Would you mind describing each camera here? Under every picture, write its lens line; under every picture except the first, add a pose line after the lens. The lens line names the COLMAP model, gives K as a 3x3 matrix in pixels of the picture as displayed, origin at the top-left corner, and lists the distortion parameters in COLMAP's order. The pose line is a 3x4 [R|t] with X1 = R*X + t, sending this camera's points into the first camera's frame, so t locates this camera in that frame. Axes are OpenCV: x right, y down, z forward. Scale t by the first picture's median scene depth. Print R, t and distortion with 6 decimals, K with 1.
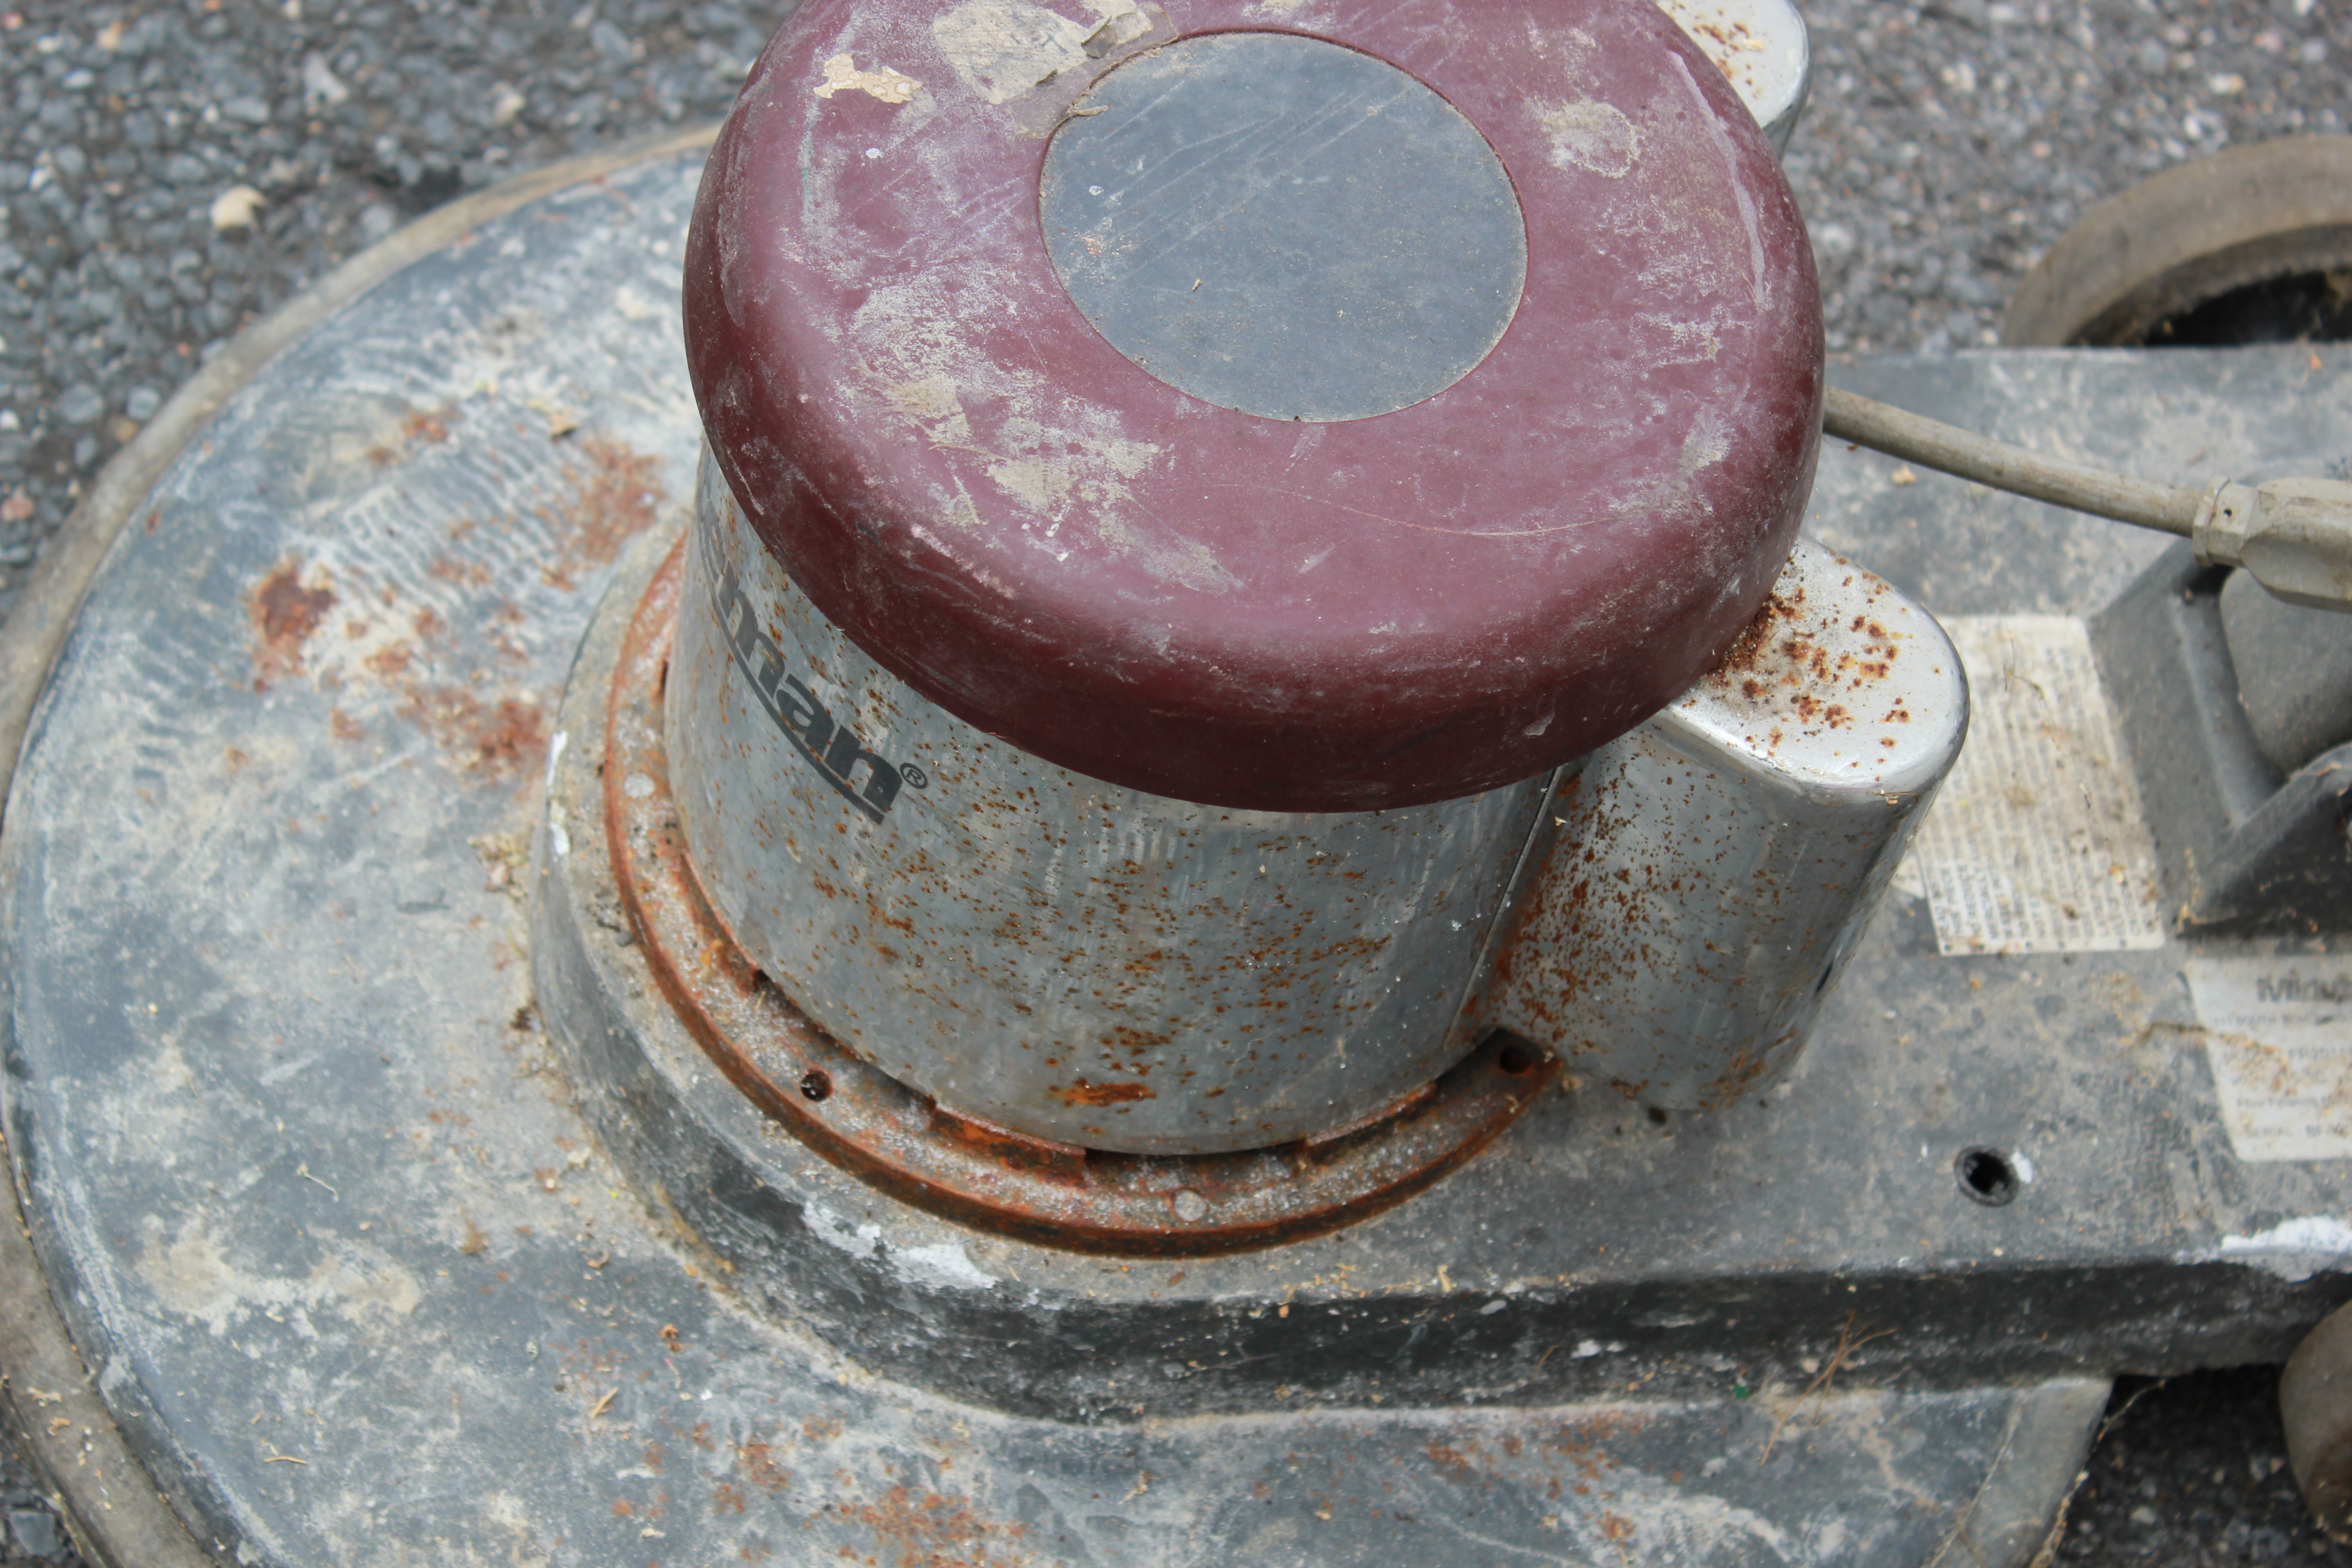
lens RADIAL K [[5357.8, 0, 1176.1], [0, 5357.8, 782.6], [0, 0, 1]] dist [0.085060, 0.000000]
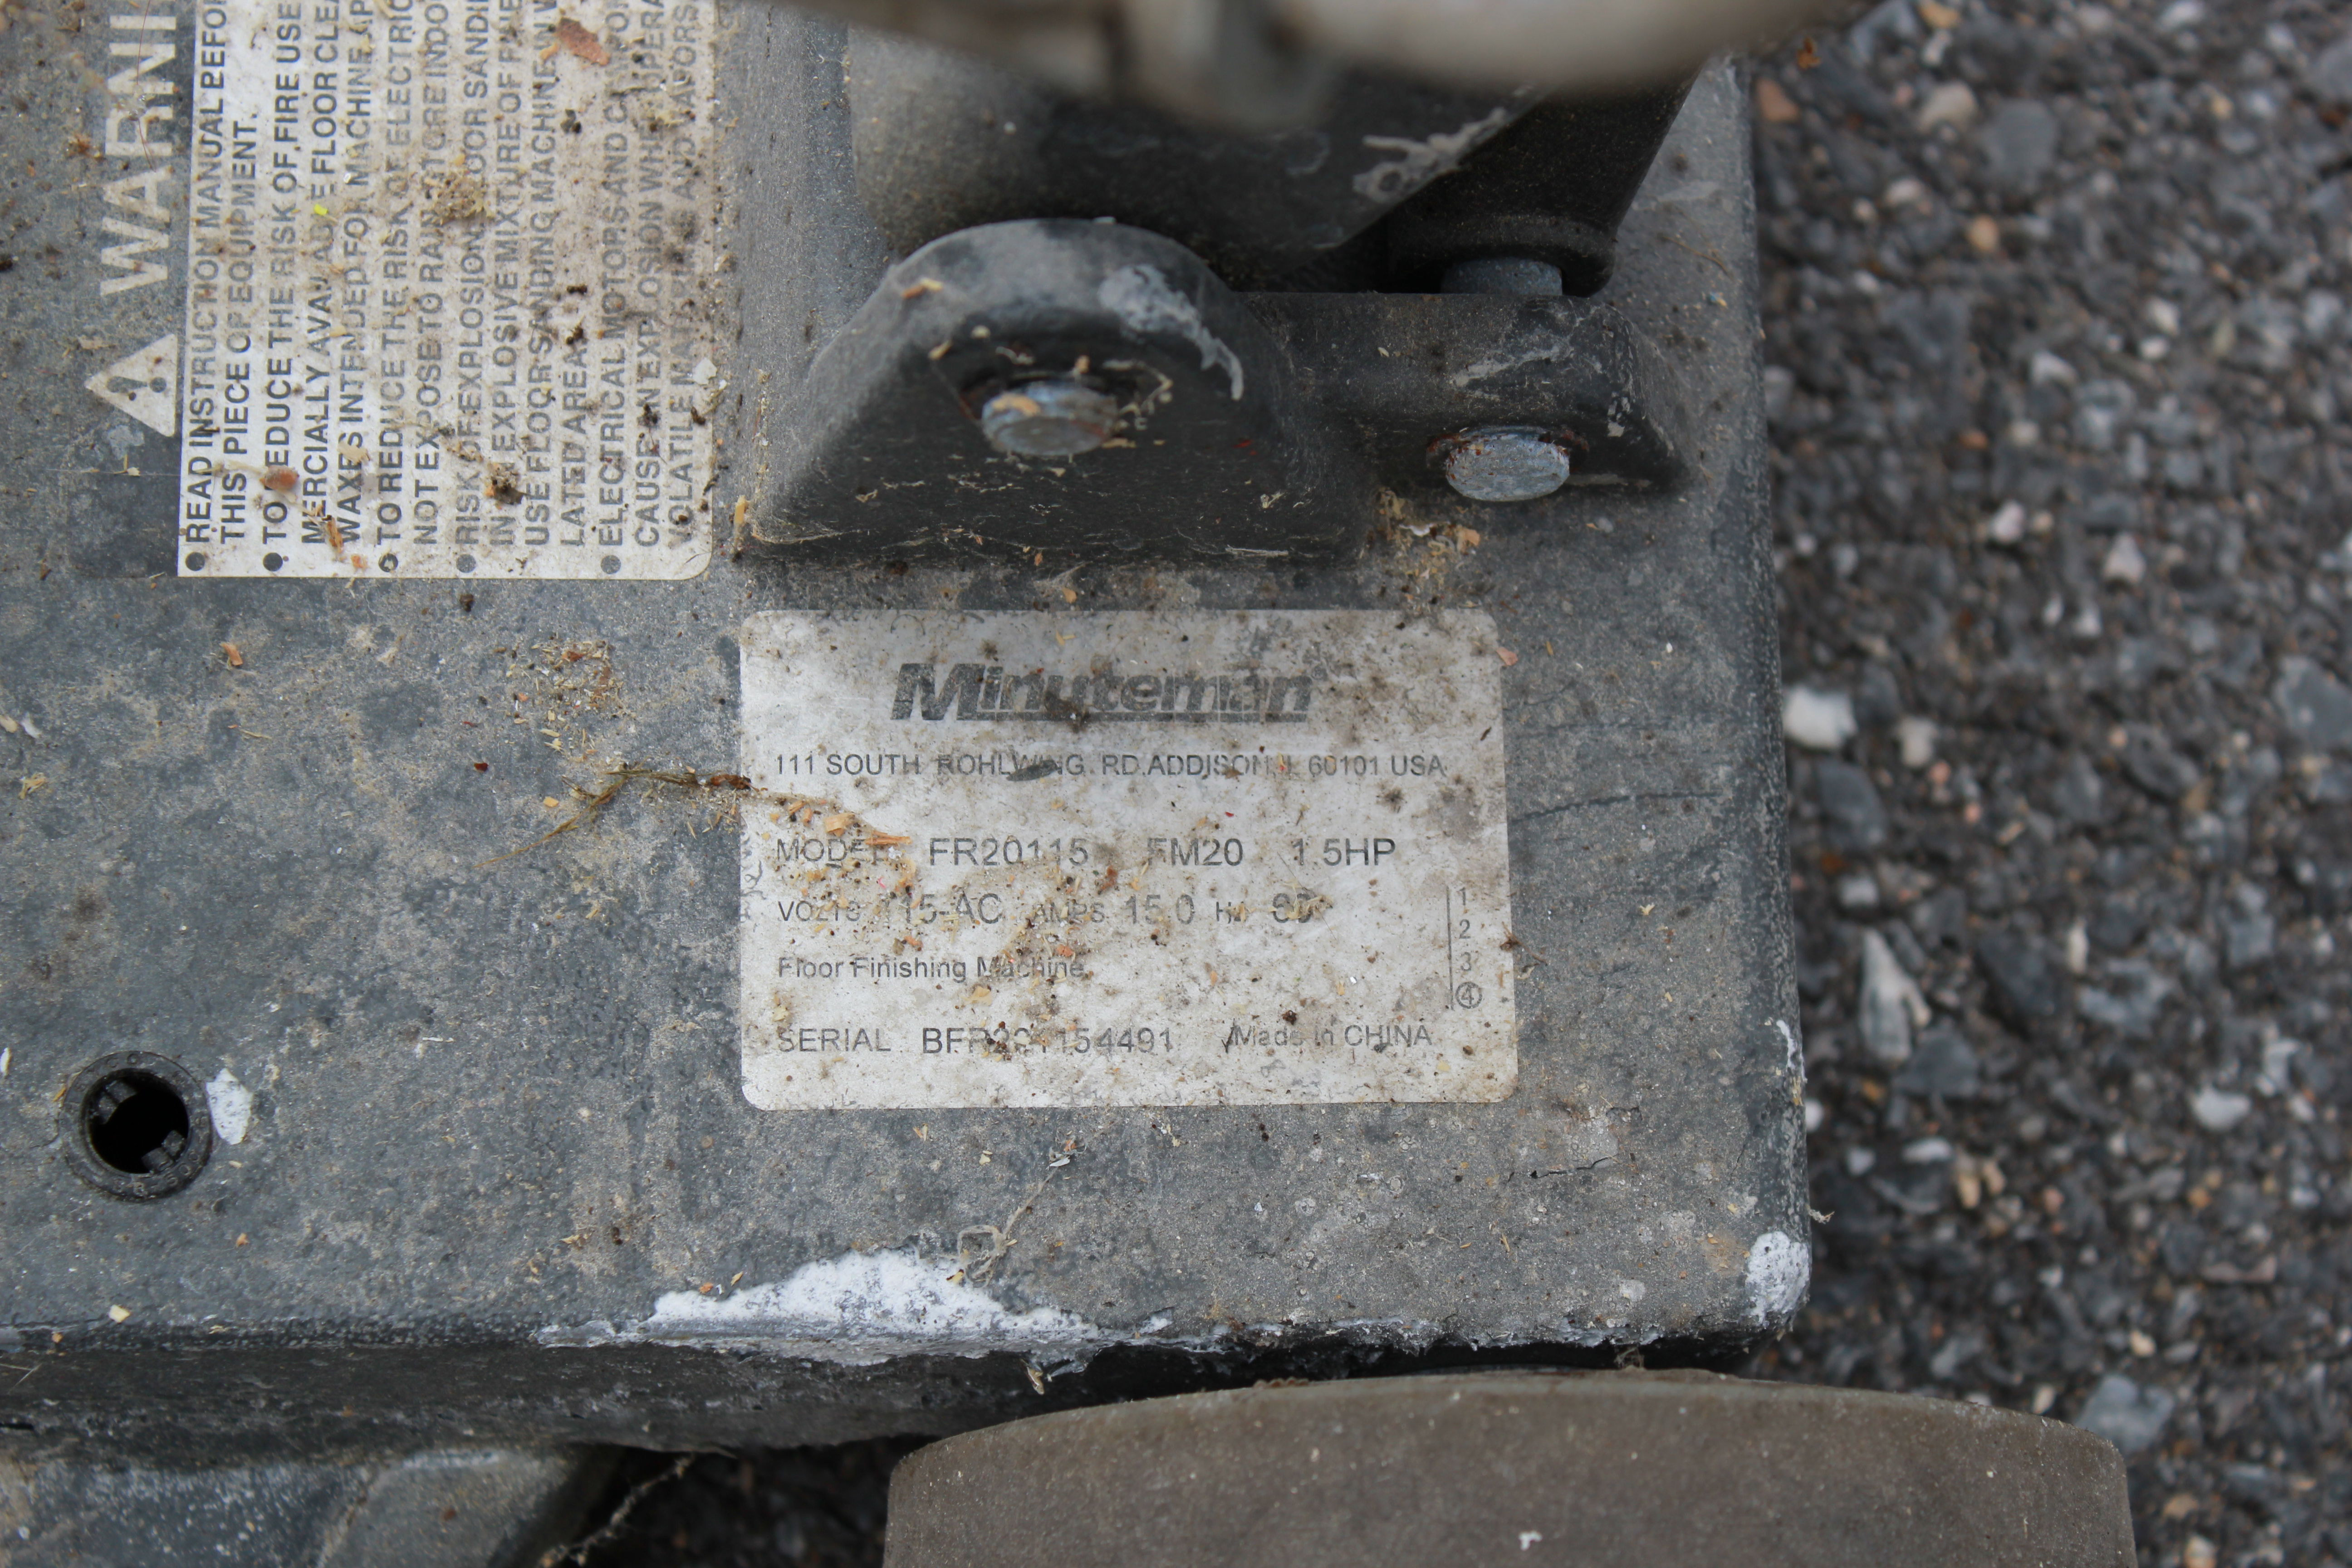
lens RADIAL K [[5357.8, 0, 1175.4], [0, 5357.8, 784.5], [0, 0, 1]] dist [0.085060, 0.000000]
pose [[0.990813, 0.084121, -0.105890, 0.274964], [-0.050000, 0.955378, 0.291124, -0.086716], [0.125655, -0.283155, 0.950807, 0.578618]]
